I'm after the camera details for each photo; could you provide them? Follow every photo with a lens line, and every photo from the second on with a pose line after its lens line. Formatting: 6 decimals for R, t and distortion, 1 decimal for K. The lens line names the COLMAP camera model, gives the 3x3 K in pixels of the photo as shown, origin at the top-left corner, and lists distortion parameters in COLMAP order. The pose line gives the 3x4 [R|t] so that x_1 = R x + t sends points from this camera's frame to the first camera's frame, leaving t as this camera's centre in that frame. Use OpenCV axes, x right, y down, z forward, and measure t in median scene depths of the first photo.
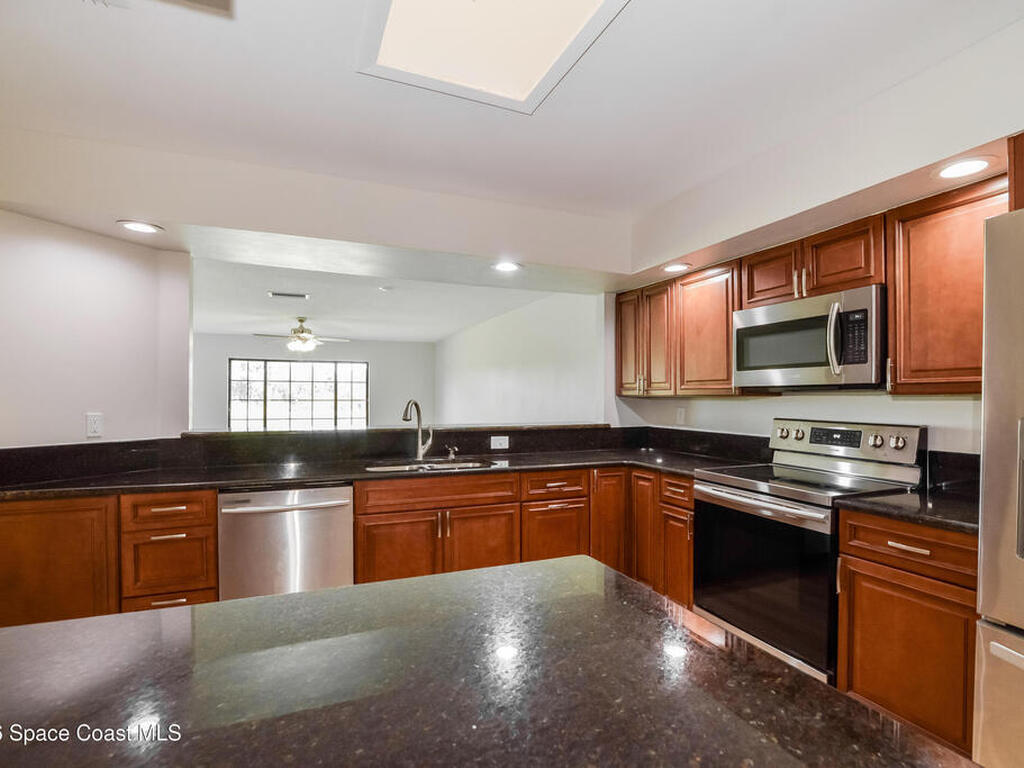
lens RADIAL K [[510.4, 0, 502.6], [0, 510.4, 394.7], [0, 0, 1]] dist [-0.000552, 0.001227]
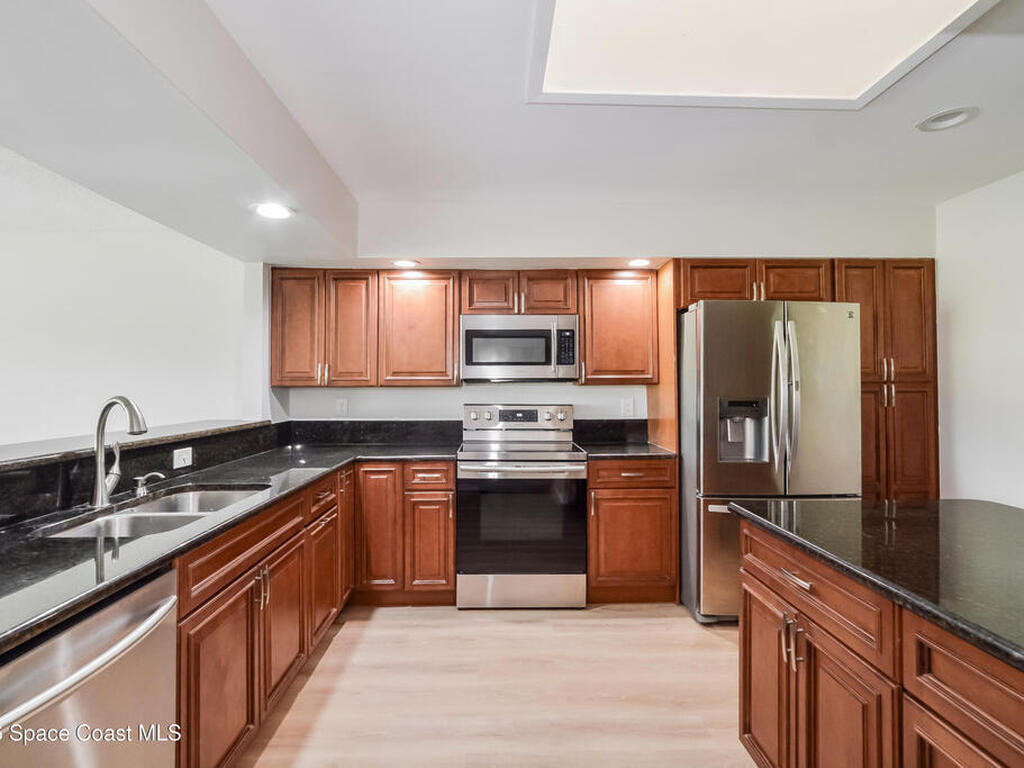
lens RADIAL K [[510.4, 0, 503.1], [0, 510.4, 377.1], [0, 0, 1]] dist [-0.000552, 0.001227]
pose [[0.383367, 0.011341, 0.923526, -0.594702], [0.000716, 0.999921, -0.012576, -0.003963], [-0.923596, 0.005483, 0.383329, 0.460555]]
